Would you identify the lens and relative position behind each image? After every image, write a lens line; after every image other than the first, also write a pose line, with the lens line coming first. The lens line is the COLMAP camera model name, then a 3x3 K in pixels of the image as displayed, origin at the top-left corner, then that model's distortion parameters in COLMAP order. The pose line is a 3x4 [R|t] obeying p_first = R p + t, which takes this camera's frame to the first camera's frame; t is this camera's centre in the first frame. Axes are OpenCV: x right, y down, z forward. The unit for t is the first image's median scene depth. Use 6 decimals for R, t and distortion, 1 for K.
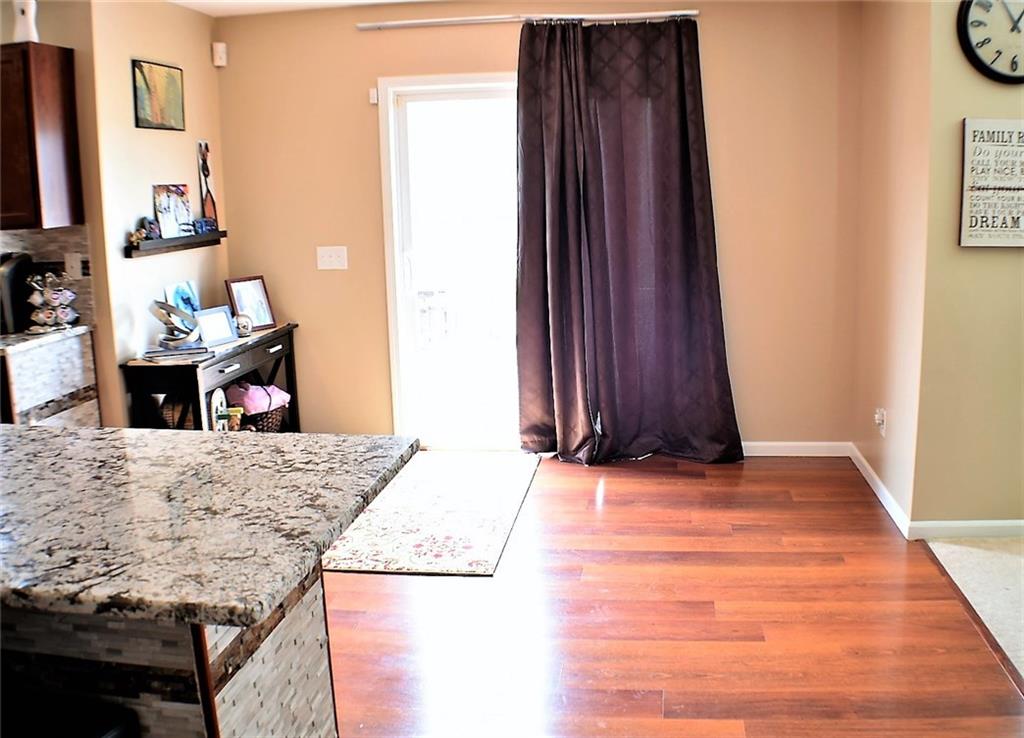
lens RADIAL K [[935.3, 0, 564.3], [0, 935.3, 369.7], [0, 0, 1]] dist [-0.163158, 0.007924]
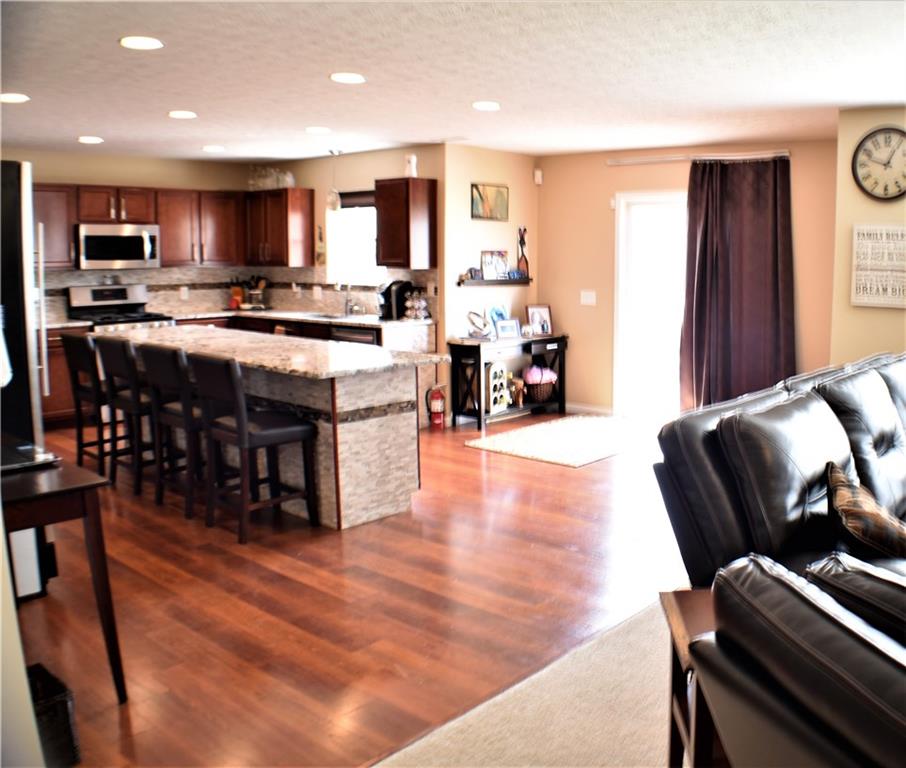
lens RADIAL K [[845.3, 0, 638.4], [0, 845.3, 374.9], [0, 0, 1]] dist [-0.179095, 0.028155]
pose [[0.883891, 0.097130, -0.457495, 0.678926], [-0.123369, 0.991973, -0.027749, 0.062106], [0.451127, 0.080968, 0.888779, -0.393496]]
